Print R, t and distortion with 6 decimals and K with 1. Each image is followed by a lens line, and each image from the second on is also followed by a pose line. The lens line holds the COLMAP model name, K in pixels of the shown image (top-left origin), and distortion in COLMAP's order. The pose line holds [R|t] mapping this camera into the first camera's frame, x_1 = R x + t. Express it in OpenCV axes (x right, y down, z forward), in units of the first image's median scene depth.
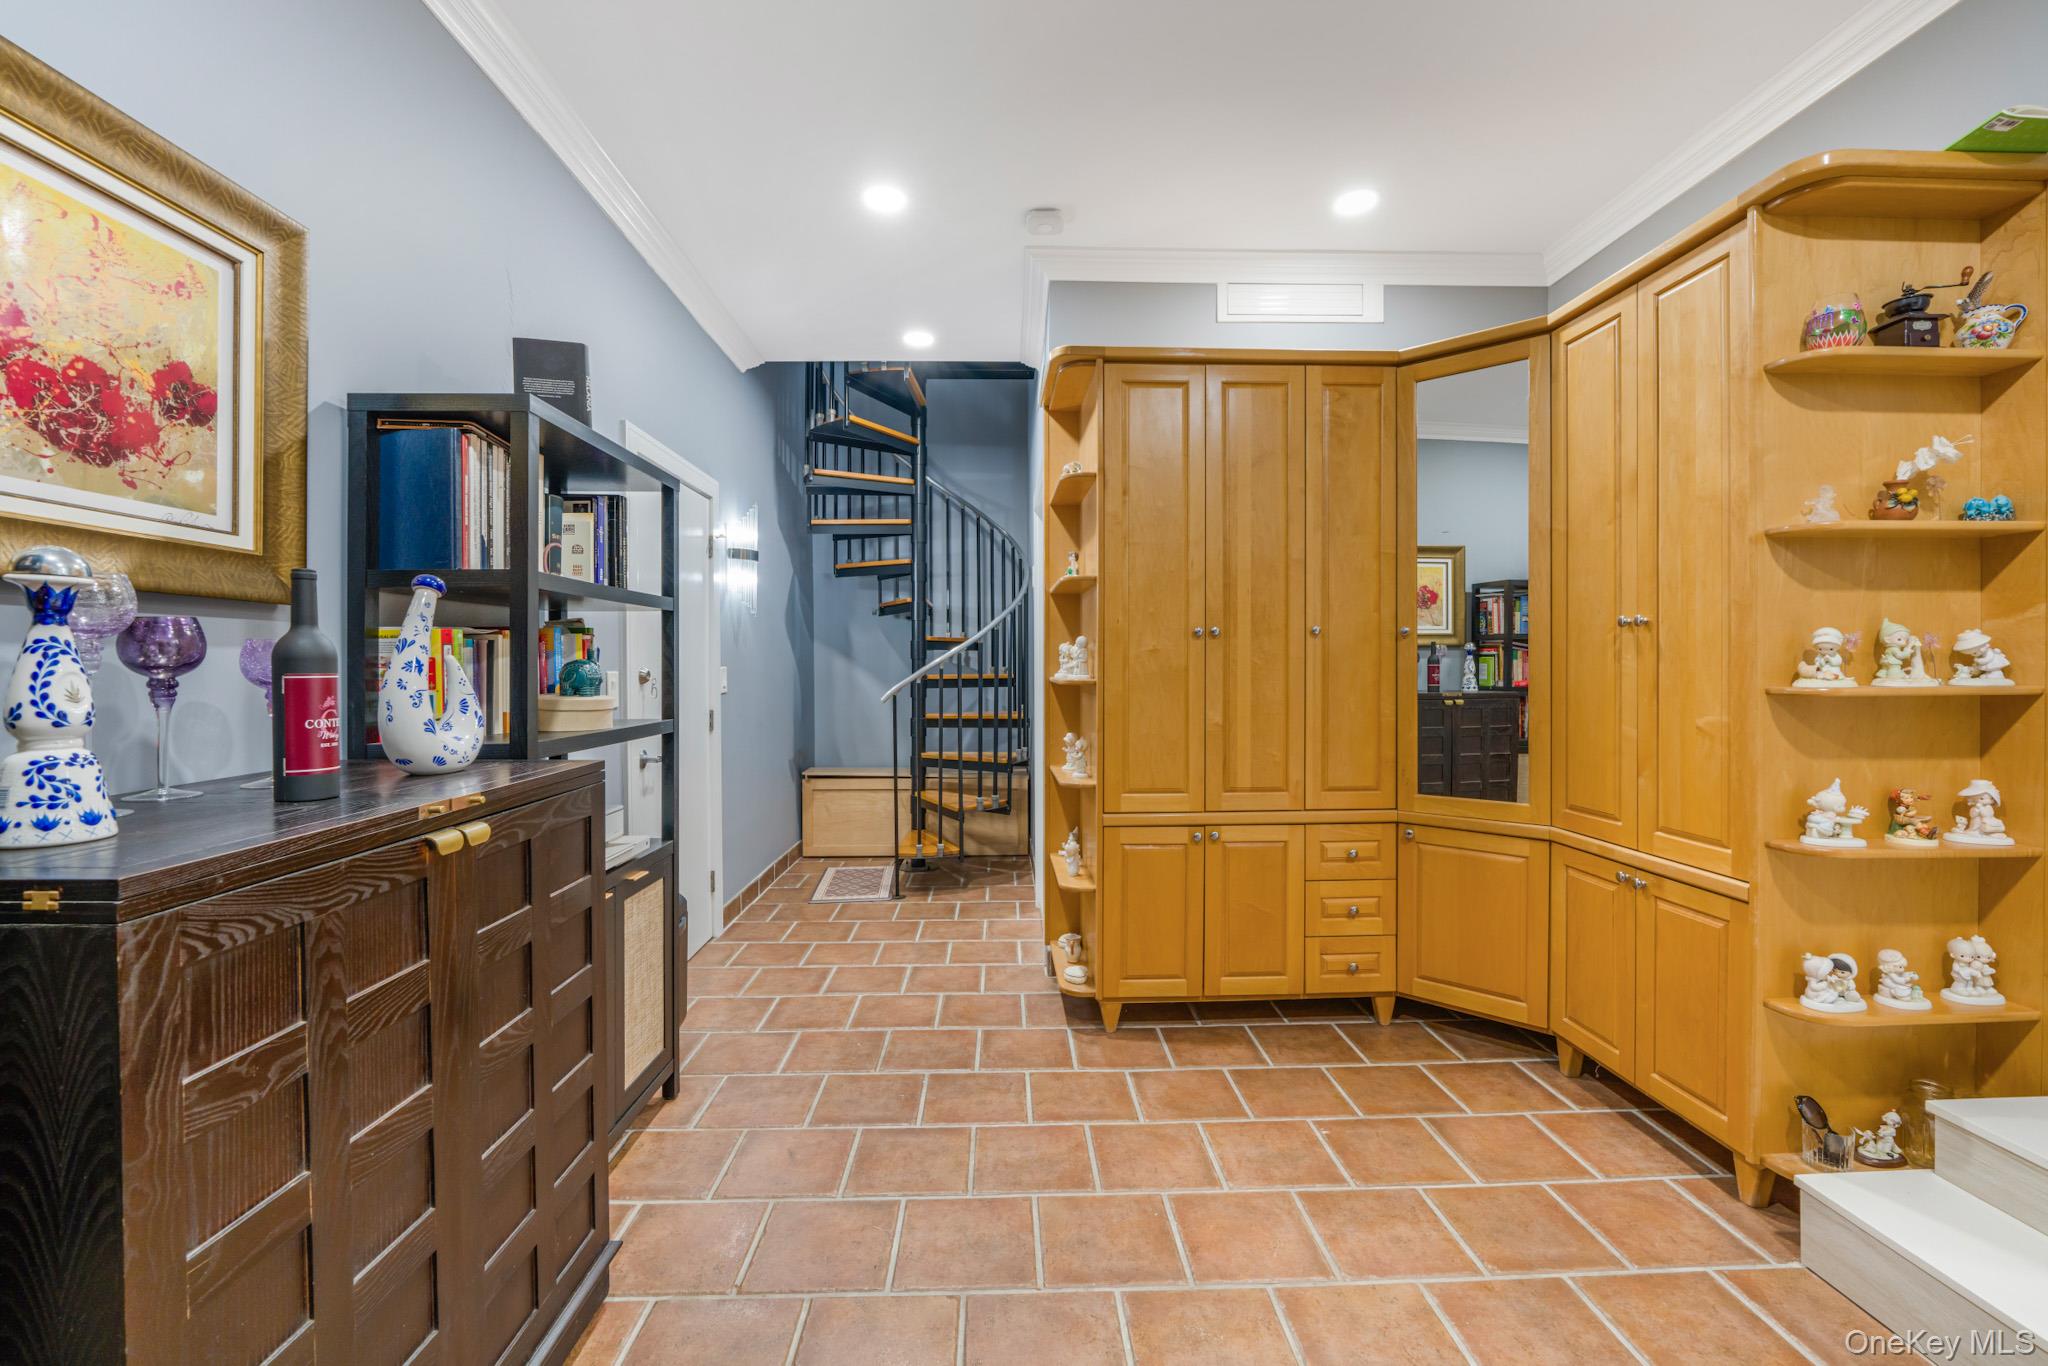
lens RADIAL K [[842.5, 0, 1026.9], [0, 842.5, 672.3], [0, 0, 1]] dist [-0.001886, -0.000277]
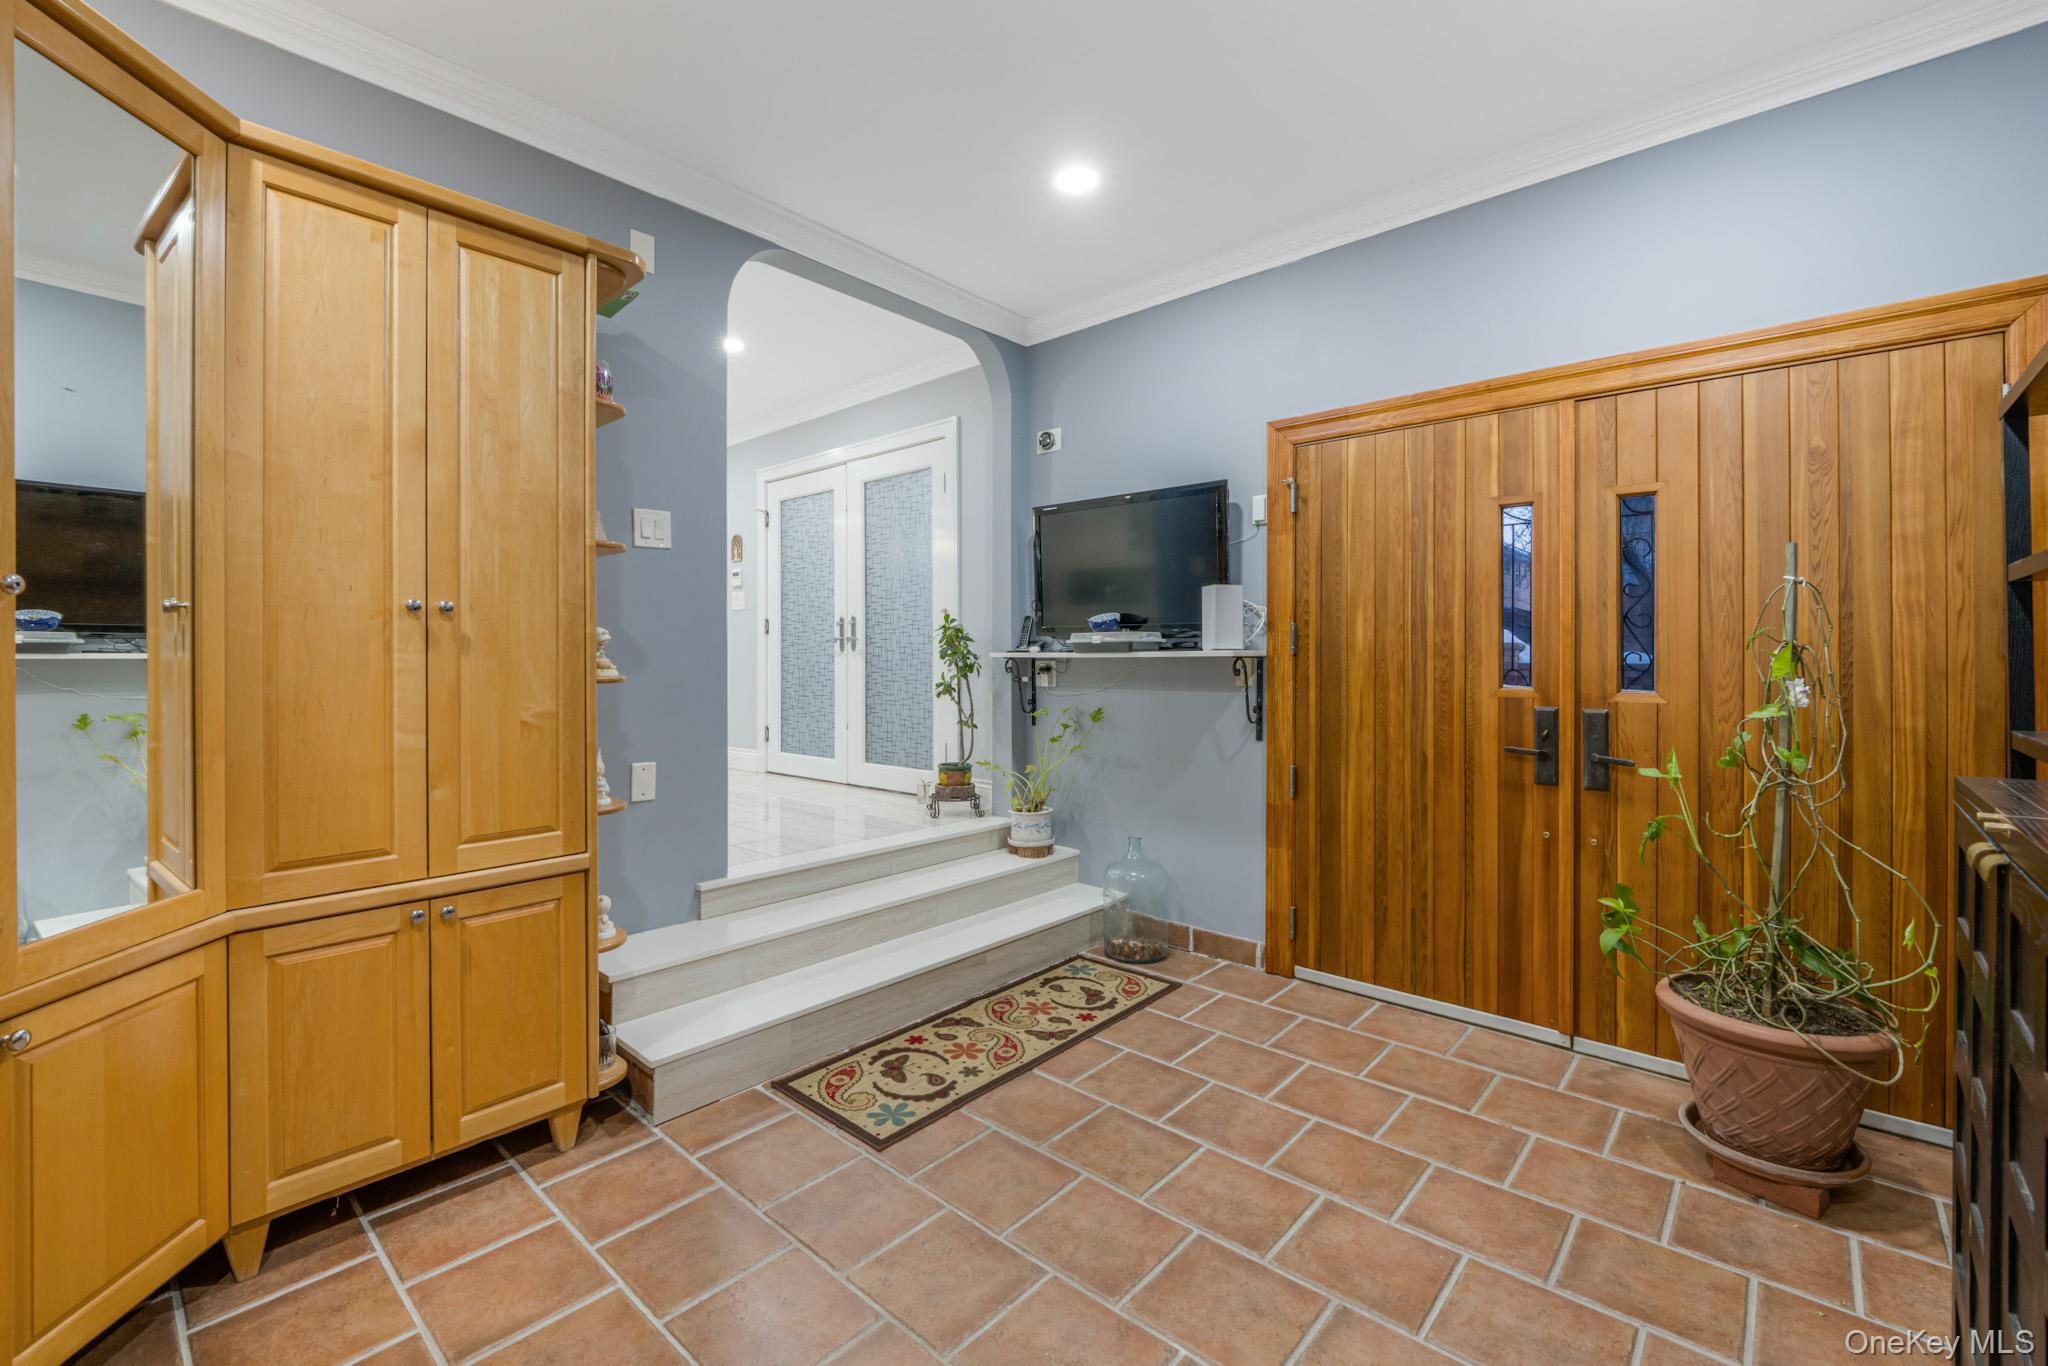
lens RADIAL K [[842.5, 0, 1023.8], [0, 842.5, 667.3], [0, 0, 1]] dist [-0.001886, -0.000277]
pose [[-0.716674, -0.005949, 0.697382, -0.285846], [0.004866, 0.999897, 0.013531, -0.008261], [-0.697391, 0.013091, -0.716571, 1.169728]]
